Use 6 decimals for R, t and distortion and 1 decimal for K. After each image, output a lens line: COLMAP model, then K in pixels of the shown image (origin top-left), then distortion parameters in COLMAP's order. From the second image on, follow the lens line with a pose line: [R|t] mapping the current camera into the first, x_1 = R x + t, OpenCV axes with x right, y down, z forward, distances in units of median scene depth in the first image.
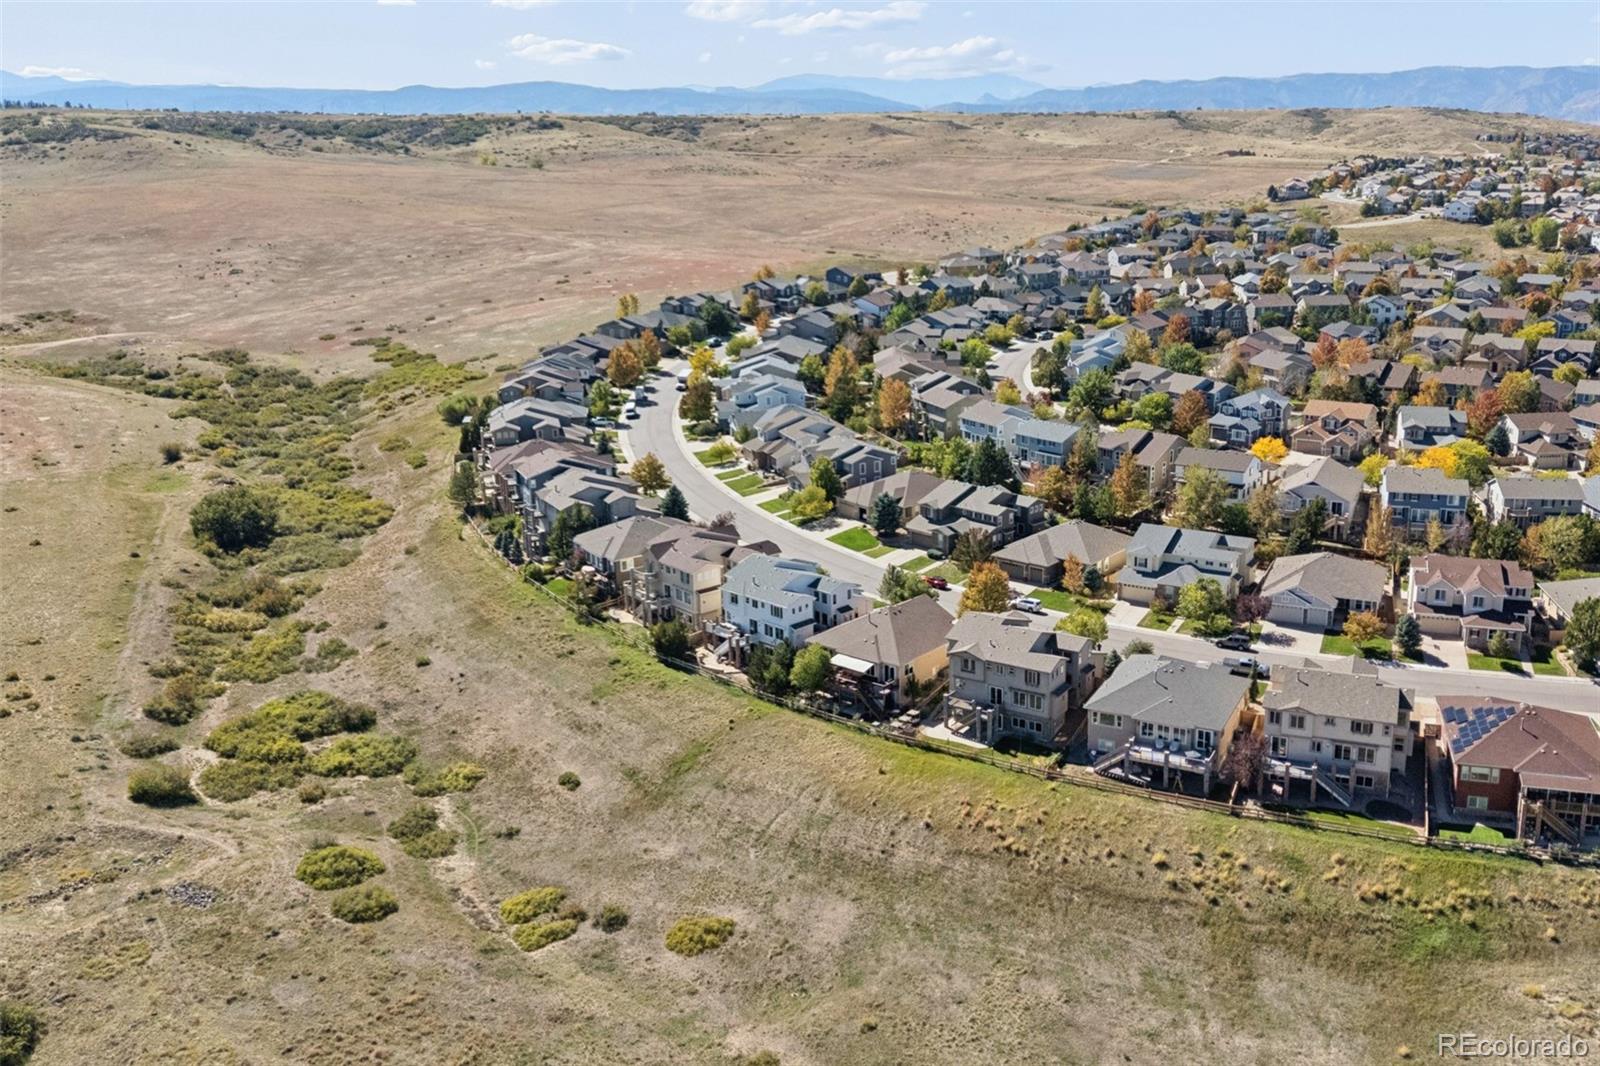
lens RADIAL K [[1458.0, 0, 802.7], [0, 1458.0, 531.5], [0, 0, 1]] dist [0.034652, 0.000000]
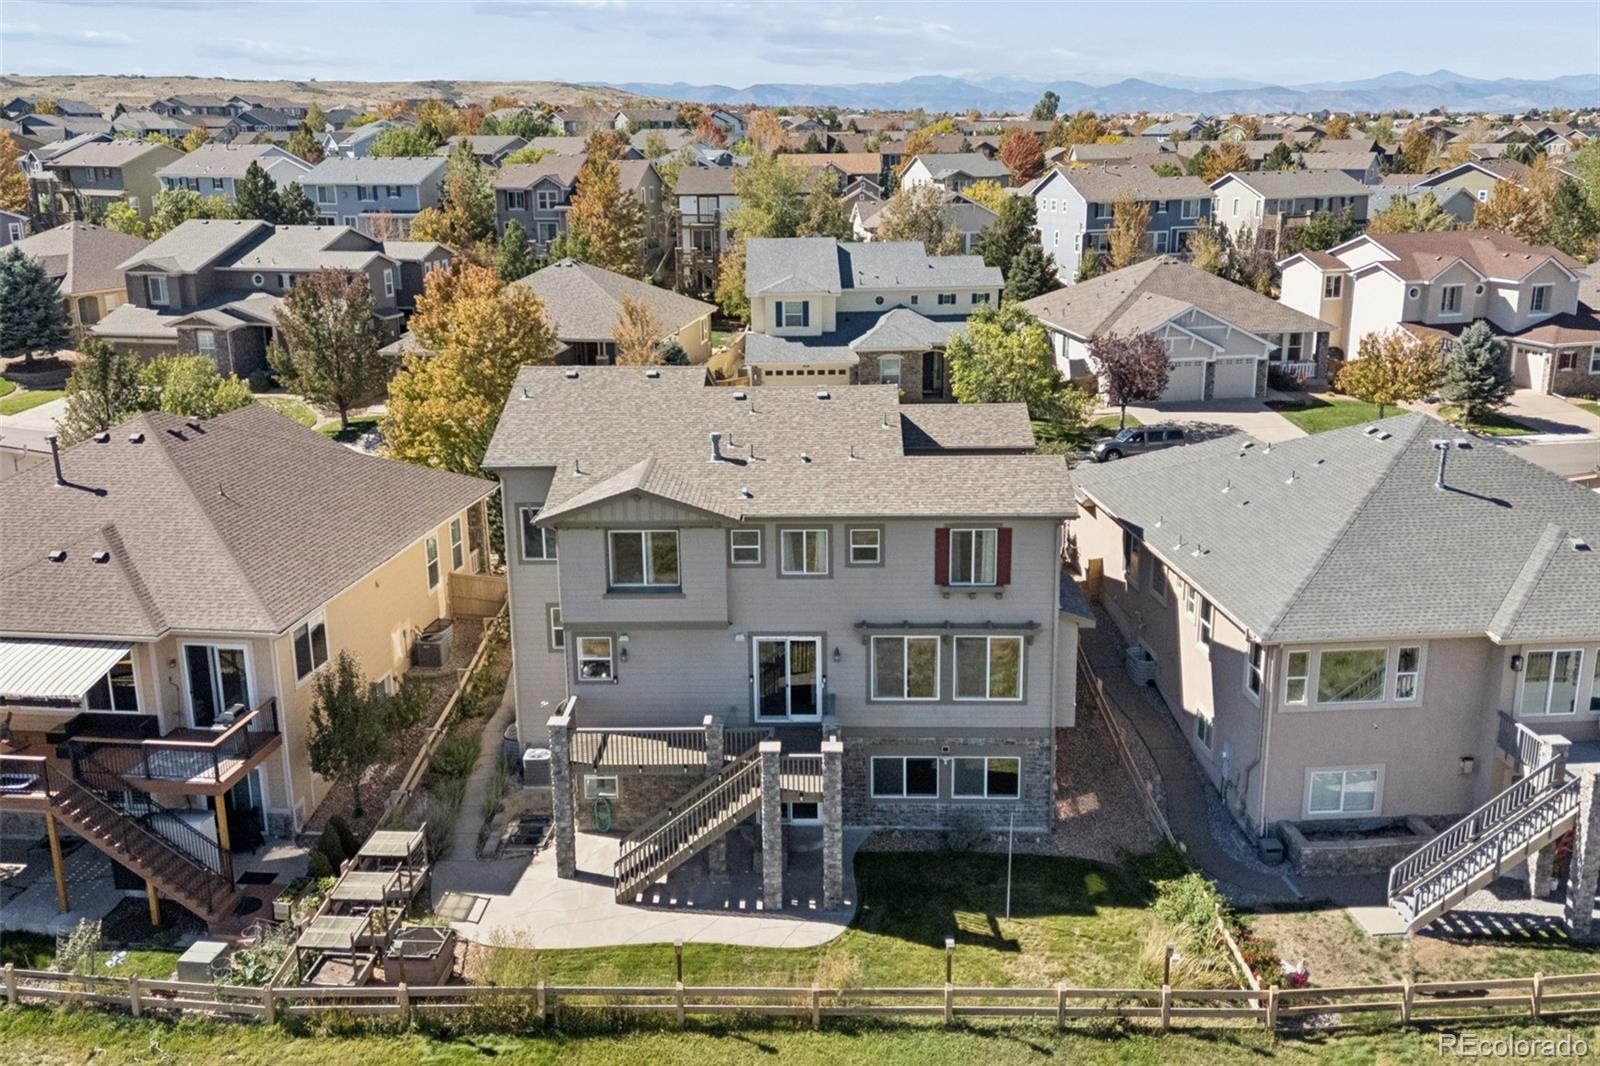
lens RADIAL K [[1458.0, 0, 805.4], [0, 1458.0, 536.9], [0, 0, 1]] dist [0.034652, 0.000000]
pose [[0.833463, -0.127194, 0.537737, 0.019503], [0.136543, 0.990376, 0.022625, 0.083277], [-0.535439, 0.054567, 0.842809, 0.777757]]
